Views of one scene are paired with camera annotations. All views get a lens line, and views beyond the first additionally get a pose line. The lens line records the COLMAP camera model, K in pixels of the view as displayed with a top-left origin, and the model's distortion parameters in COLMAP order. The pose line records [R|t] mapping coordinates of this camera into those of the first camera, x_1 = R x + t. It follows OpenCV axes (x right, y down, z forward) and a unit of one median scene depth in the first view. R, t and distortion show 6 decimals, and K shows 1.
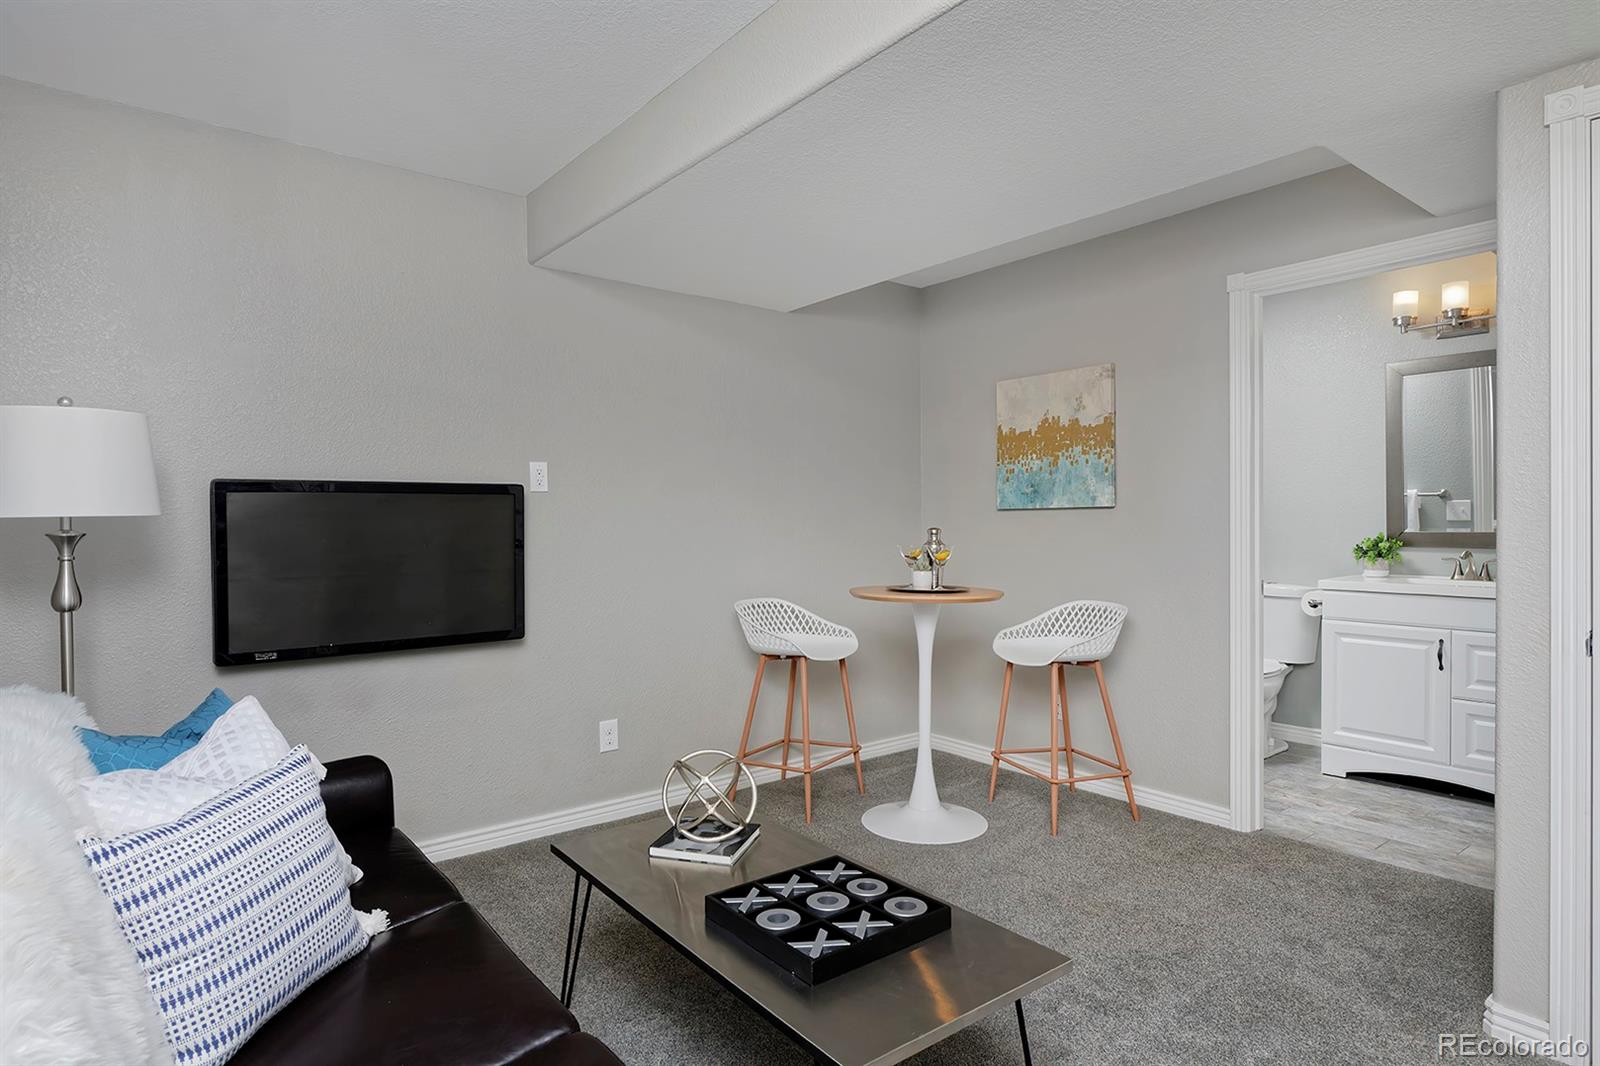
lens RADIAL K [[881.5, 0, 800.0], [0, 881.5, 533.0], [0, 0, 1]] dist [-0.003885, 0.000977]
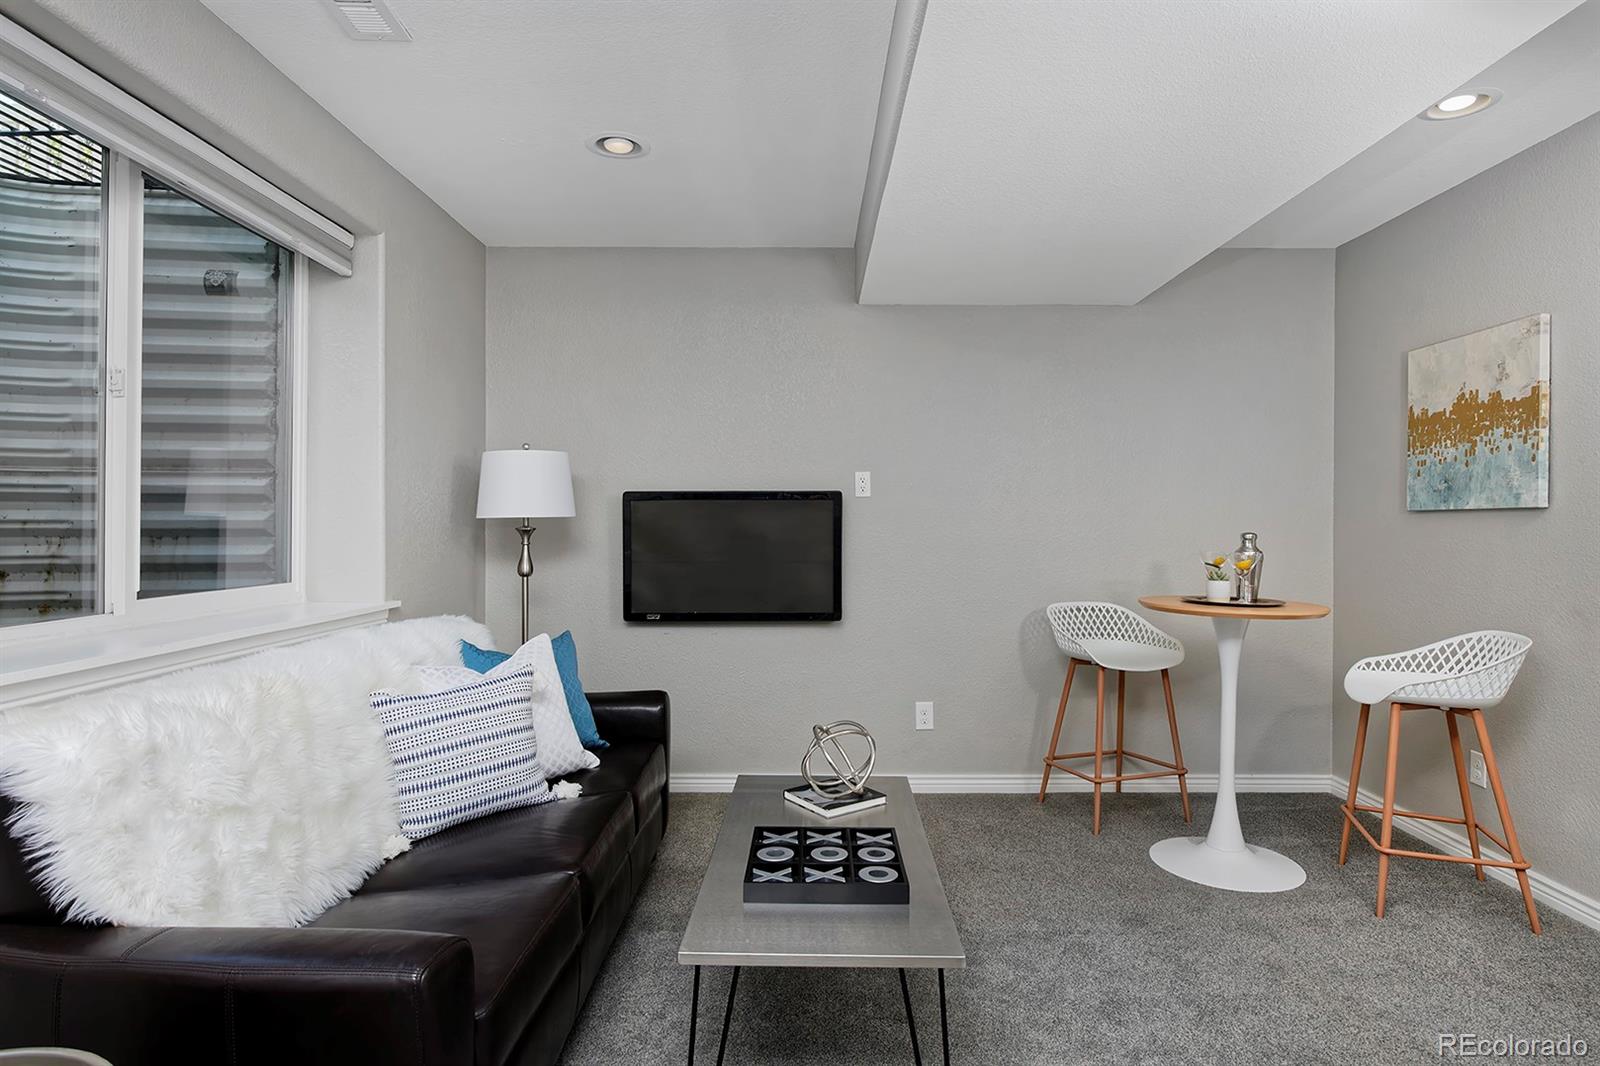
lens RADIAL K [[881.5, 0, 800.0], [0, 881.5, 533.0], [0, 0, 1]] dist [-0.003885, 0.000977]
pose [[0.778298, 0.014862, -0.627719, 0.330000], [-0.014130, 0.999881, 0.006154, -0.004276], [0.627736, 0.004080, 0.778416, 0.034171]]
